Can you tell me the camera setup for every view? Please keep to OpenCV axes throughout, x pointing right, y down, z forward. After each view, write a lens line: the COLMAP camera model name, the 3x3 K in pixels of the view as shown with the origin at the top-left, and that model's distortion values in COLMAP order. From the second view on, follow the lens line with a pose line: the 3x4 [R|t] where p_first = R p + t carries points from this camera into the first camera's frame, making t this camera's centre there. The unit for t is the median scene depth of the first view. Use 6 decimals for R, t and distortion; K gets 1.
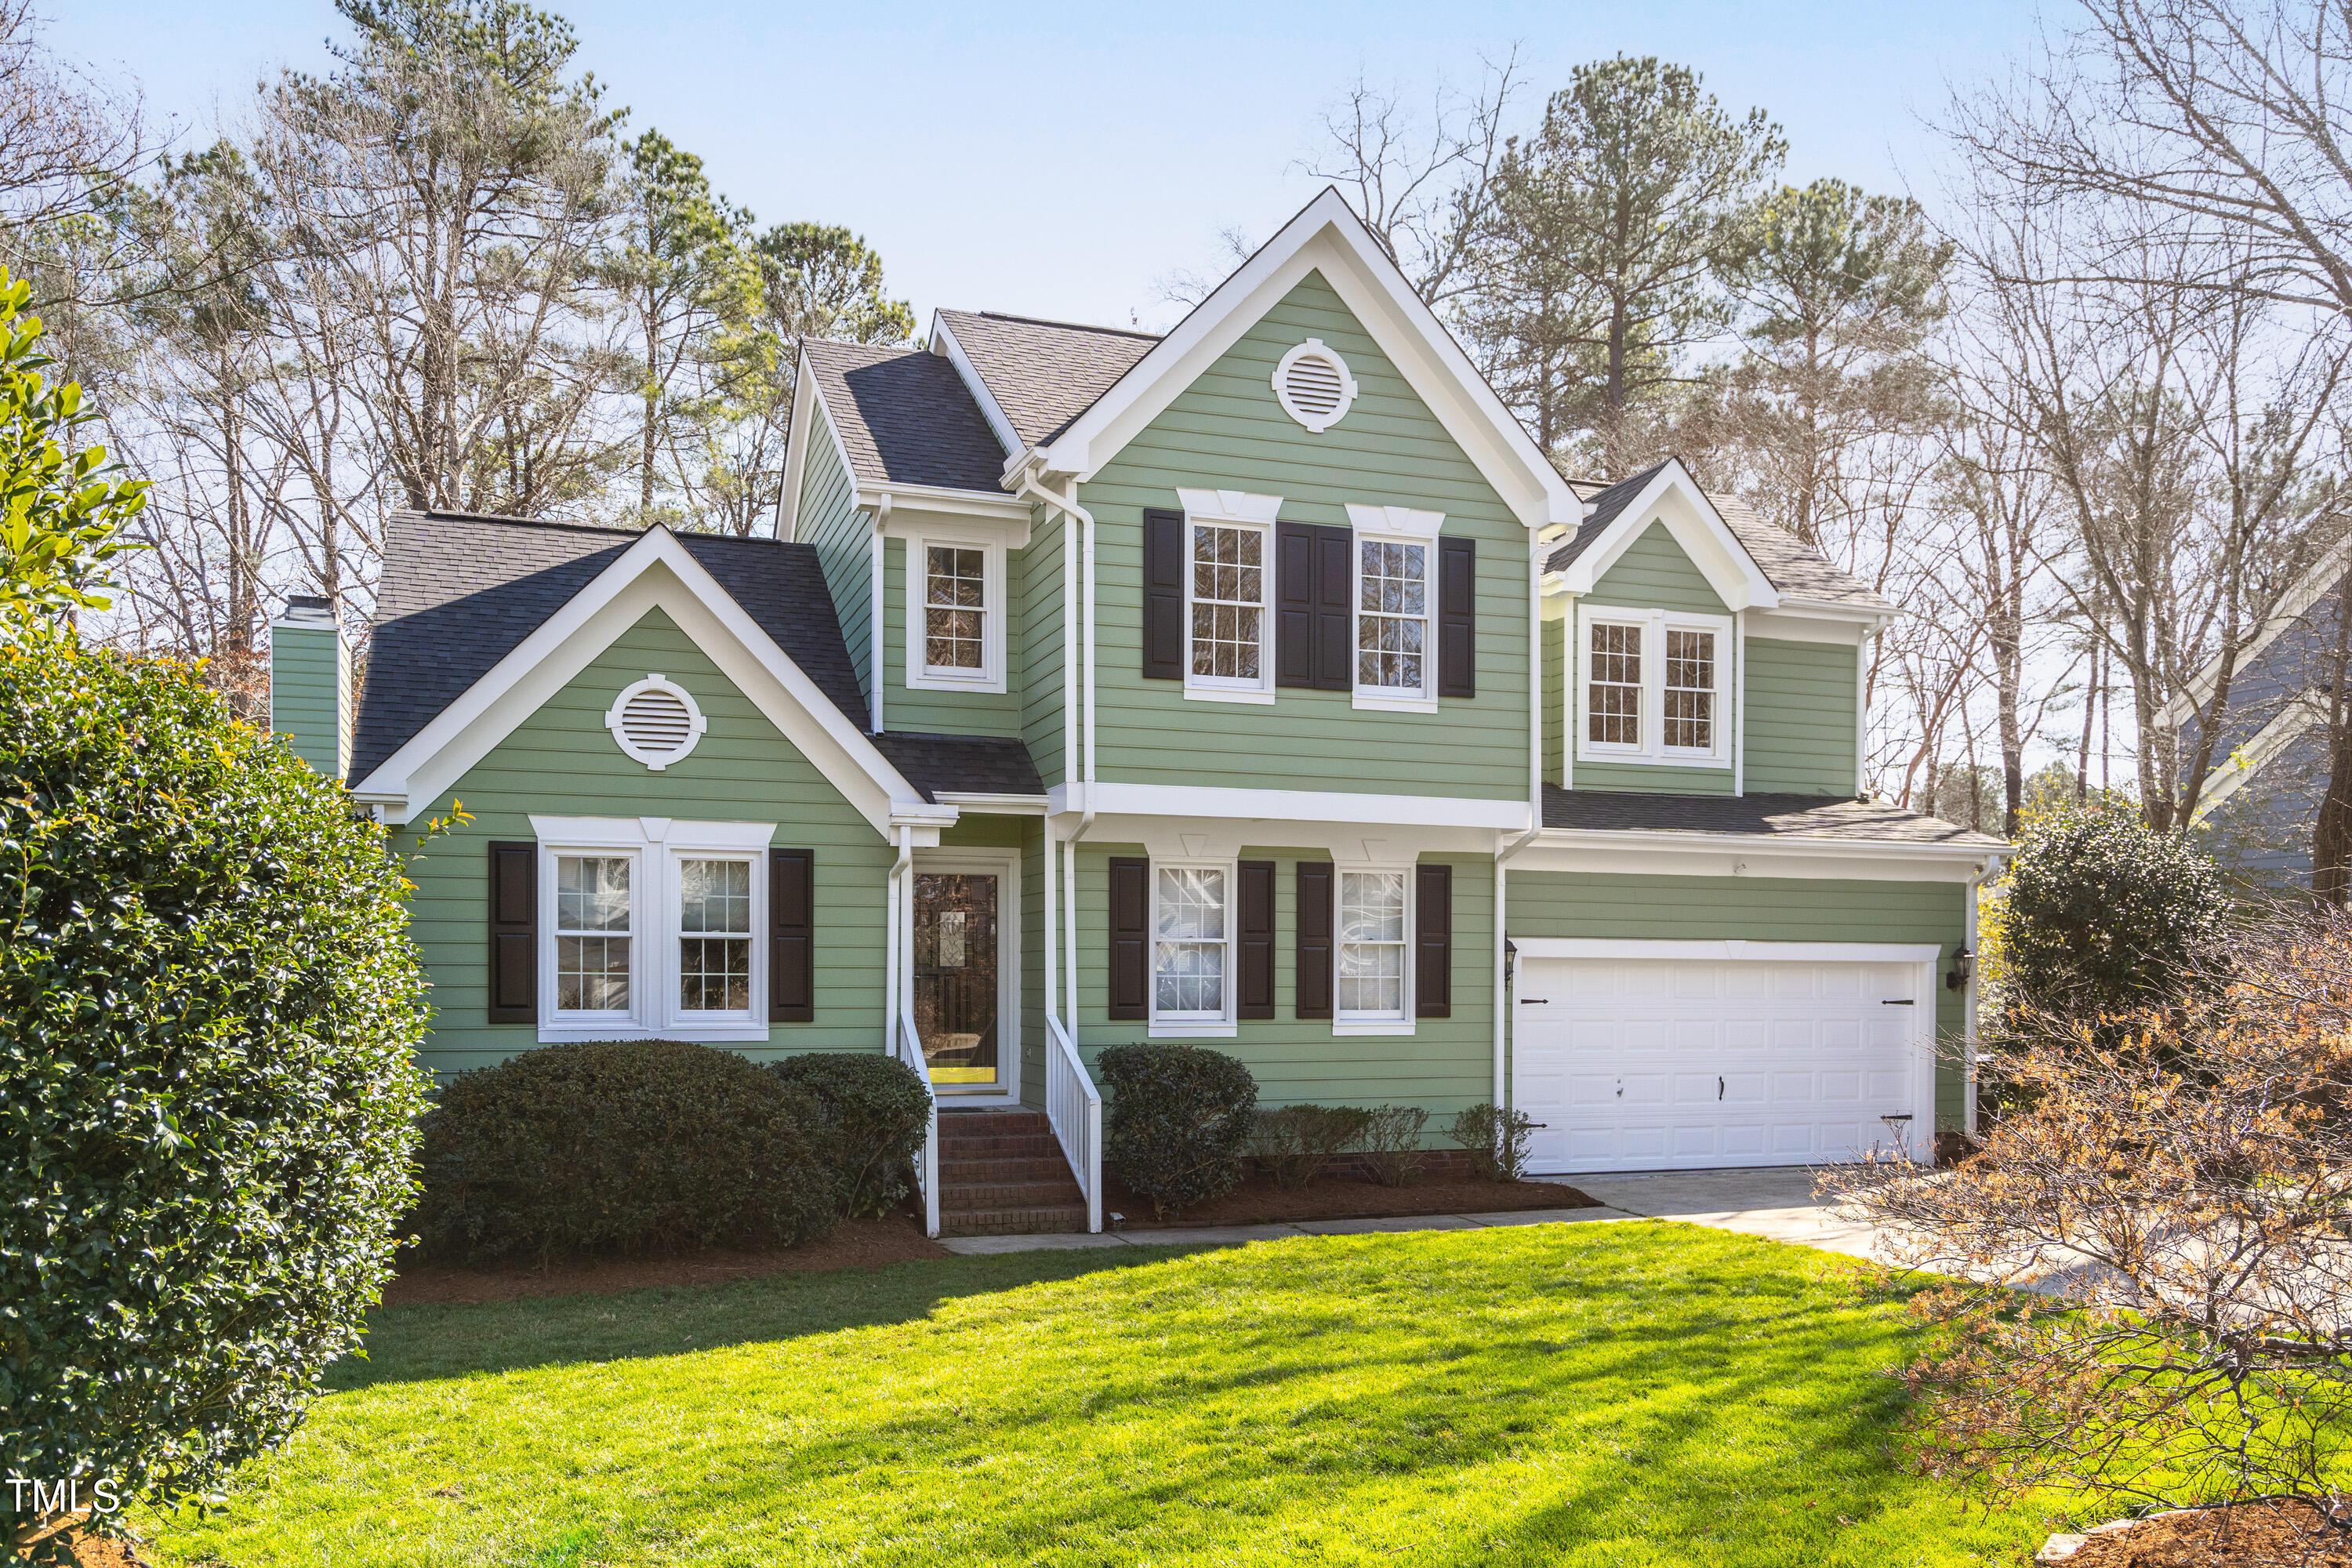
lens RADIAL K [[1632.4, 0, 1176.0], [0, 1632.4, 784.0], [0, 0, 1]] dist [0.007199, 0.001477]
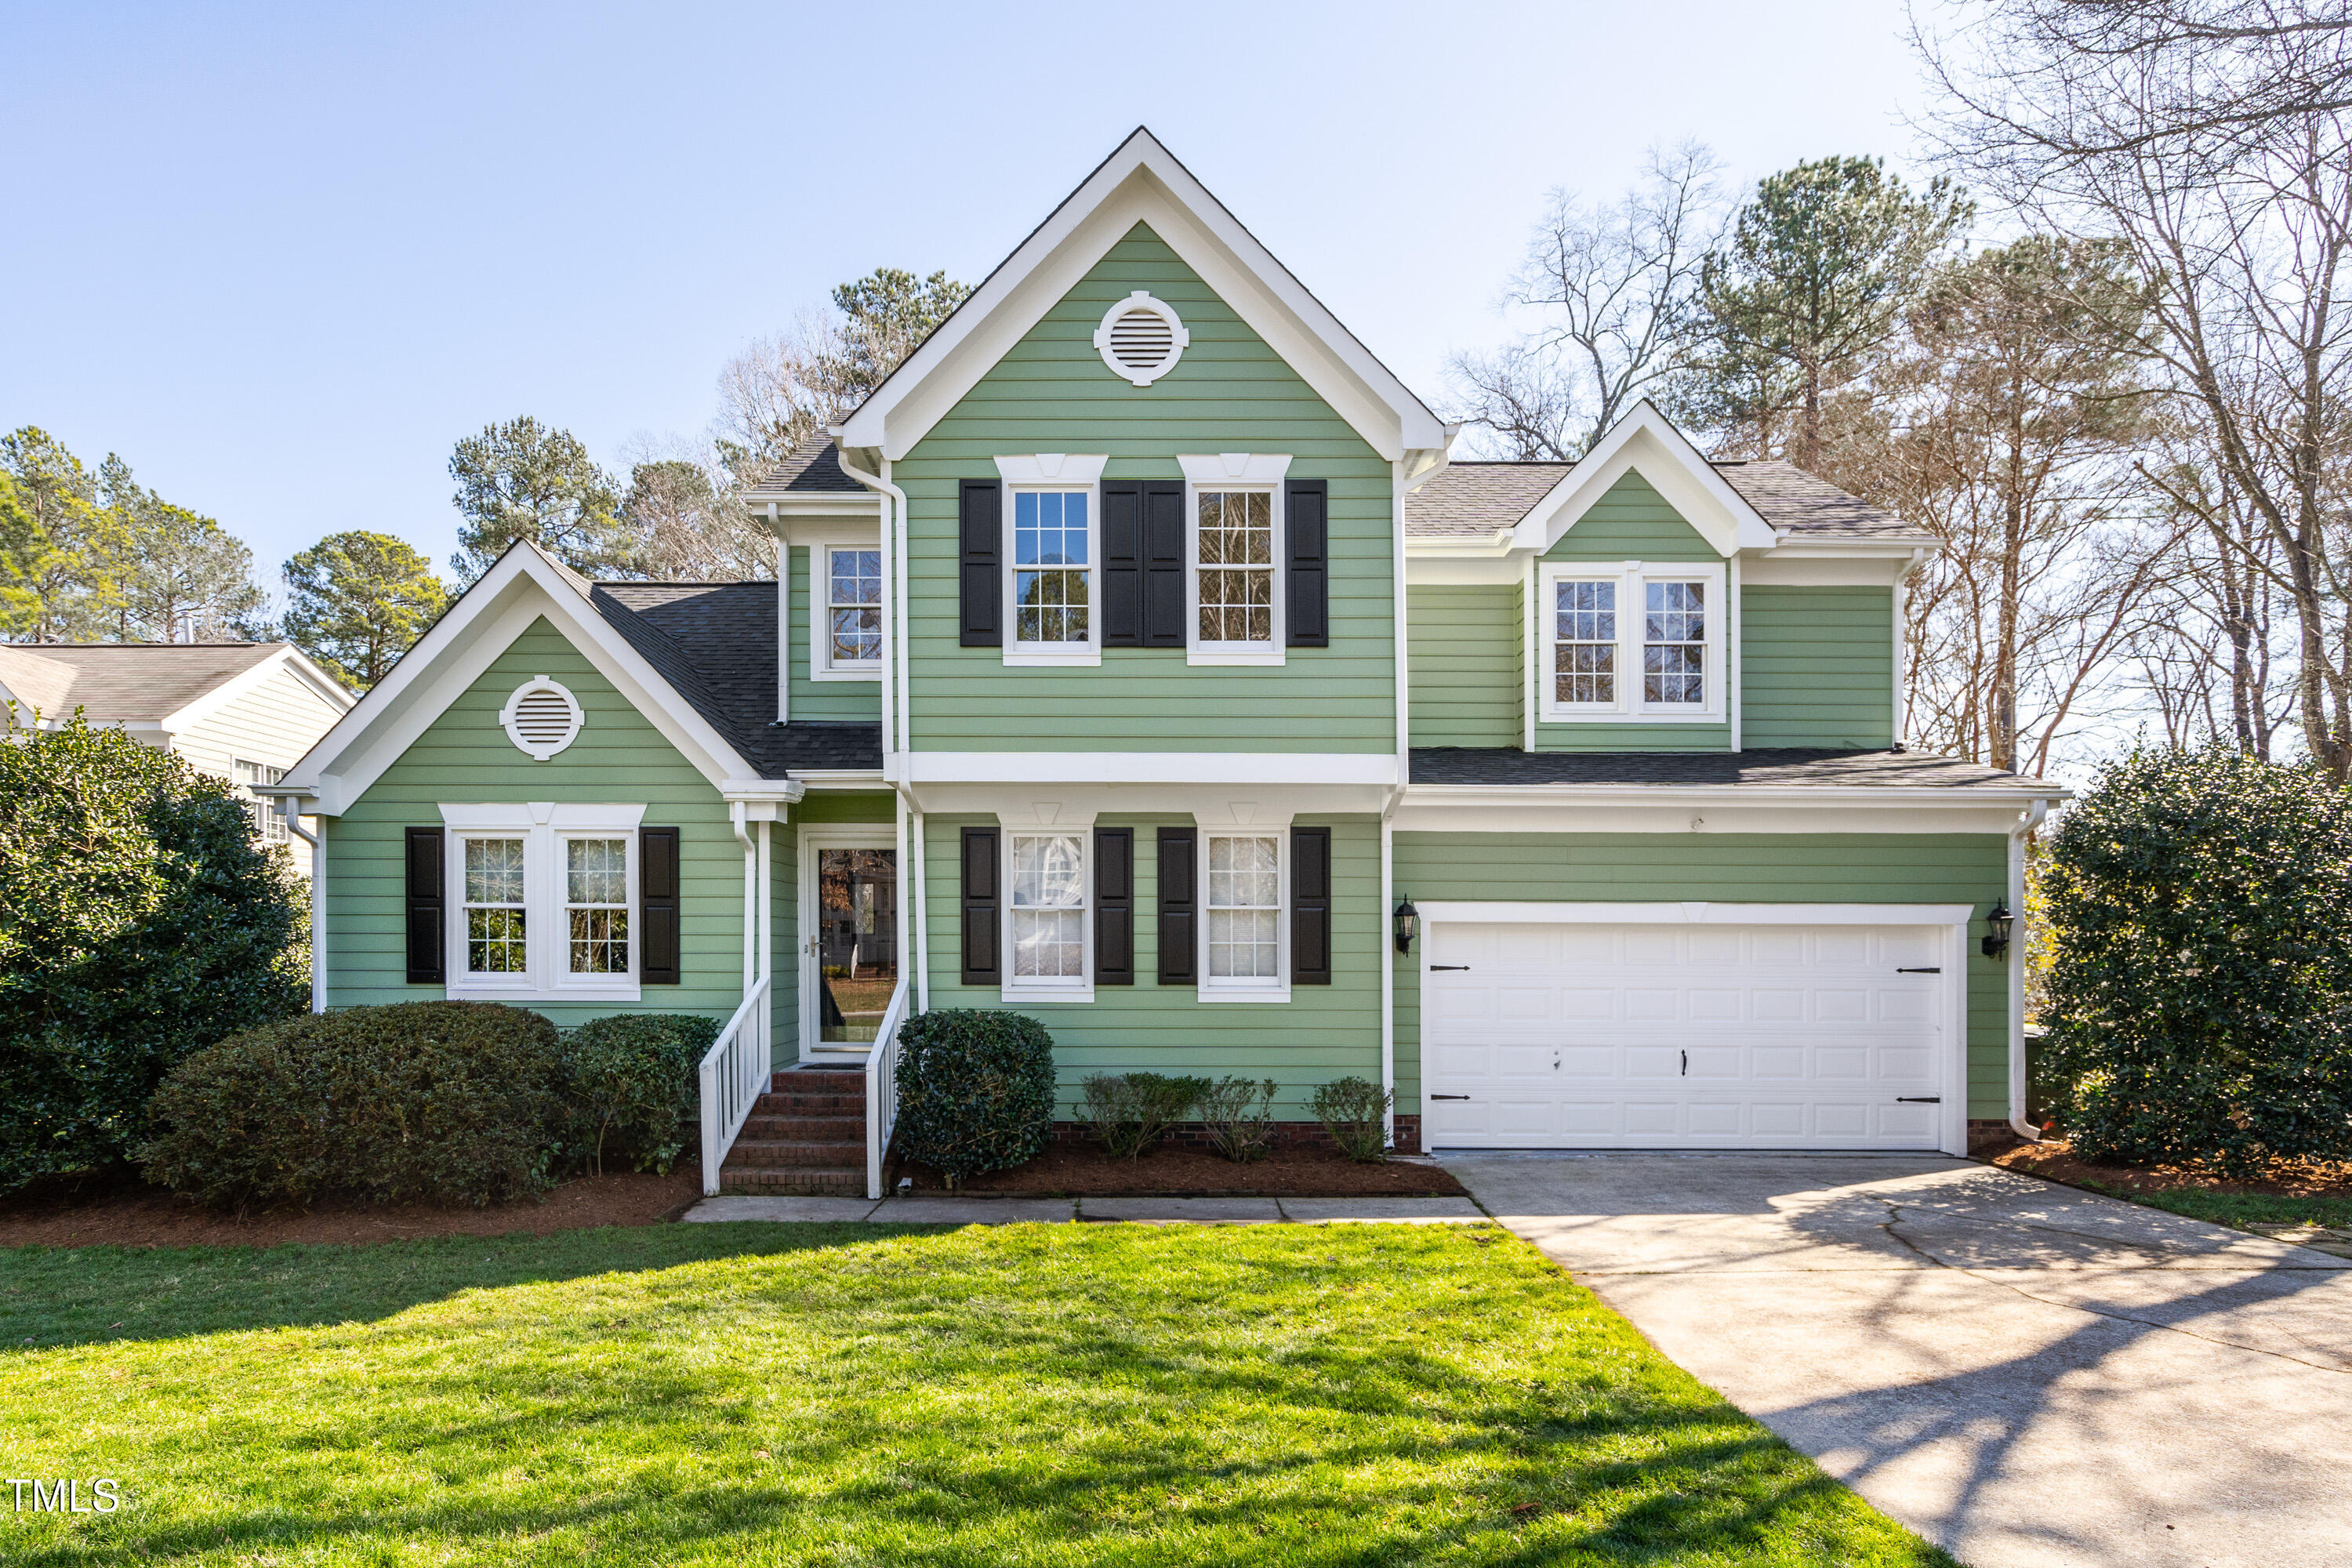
lens RADIAL K [[1110.8, 0, 1177.2], [0, 1110.8, 832.9], [0, 0, 1]] dist [-0.015238, 0.015943]
pose [[0.948613, -0.033891, -0.314618, 0.302394], [0.038391, 0.999230, 0.008115, 0.046886], [0.314101, -0.019776, 0.949184, 0.368871]]
